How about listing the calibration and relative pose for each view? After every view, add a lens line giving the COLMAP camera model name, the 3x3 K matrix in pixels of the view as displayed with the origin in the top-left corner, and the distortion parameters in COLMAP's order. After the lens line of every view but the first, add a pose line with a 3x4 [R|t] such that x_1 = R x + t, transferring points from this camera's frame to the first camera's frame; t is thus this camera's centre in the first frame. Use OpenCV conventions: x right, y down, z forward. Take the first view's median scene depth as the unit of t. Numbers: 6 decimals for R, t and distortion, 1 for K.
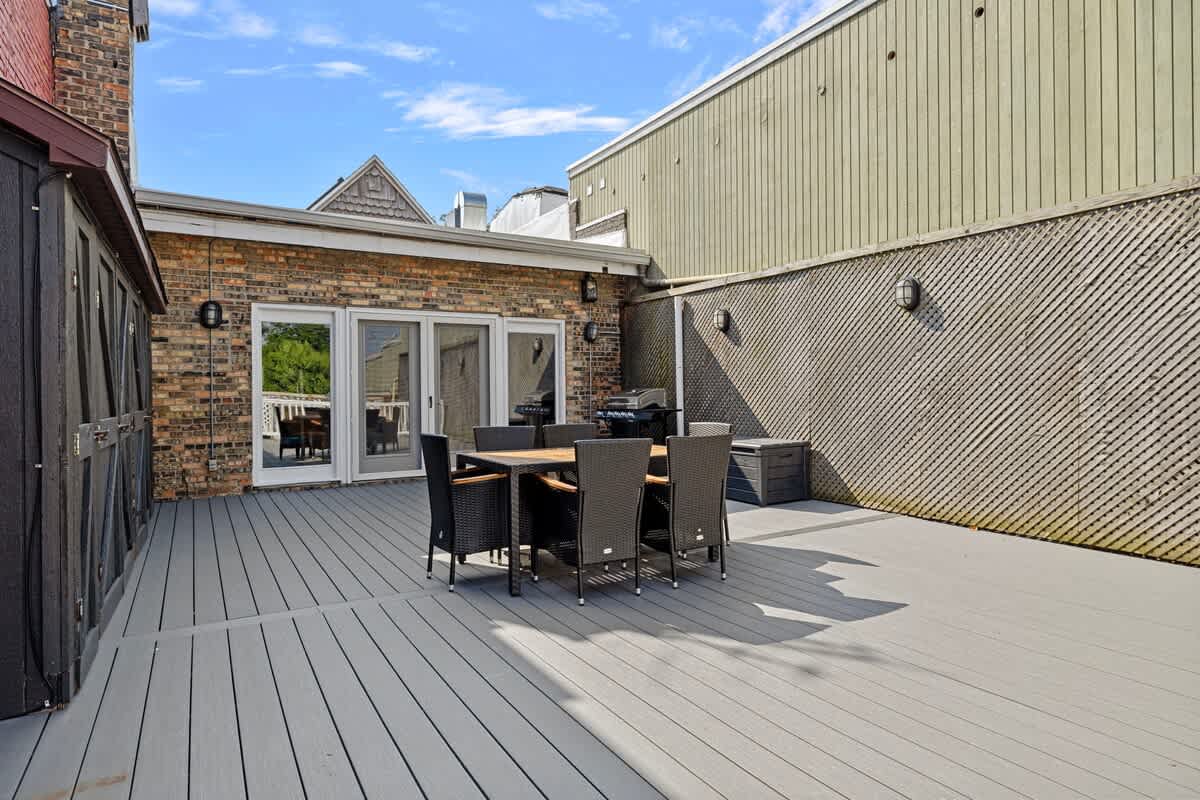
lens RADIAL K [[659.5, 0, 601.0], [0, 659.5, 394.3], [0, 0, 1]] dist [-0.000250, -0.000123]
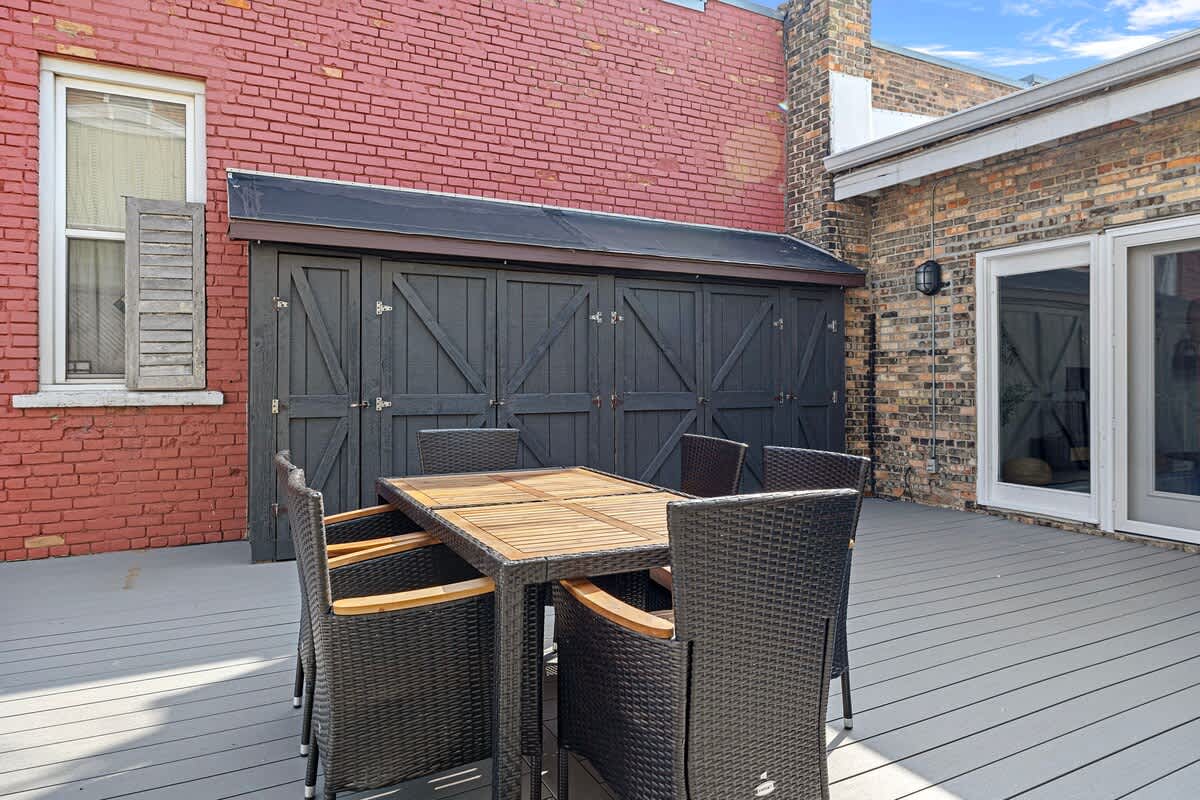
lens RADIAL K [[745.1, 0, 599.5], [0, 745.1, 373.1], [0, 0, 1]] dist [0.000048, 0.000439]
pose [[-0.061296, 0.004683, -0.998109, 0.330587], [-0.001690, 0.999987, 0.004795, -0.008638], [0.998118, 0.001981, -0.061287, 0.642876]]
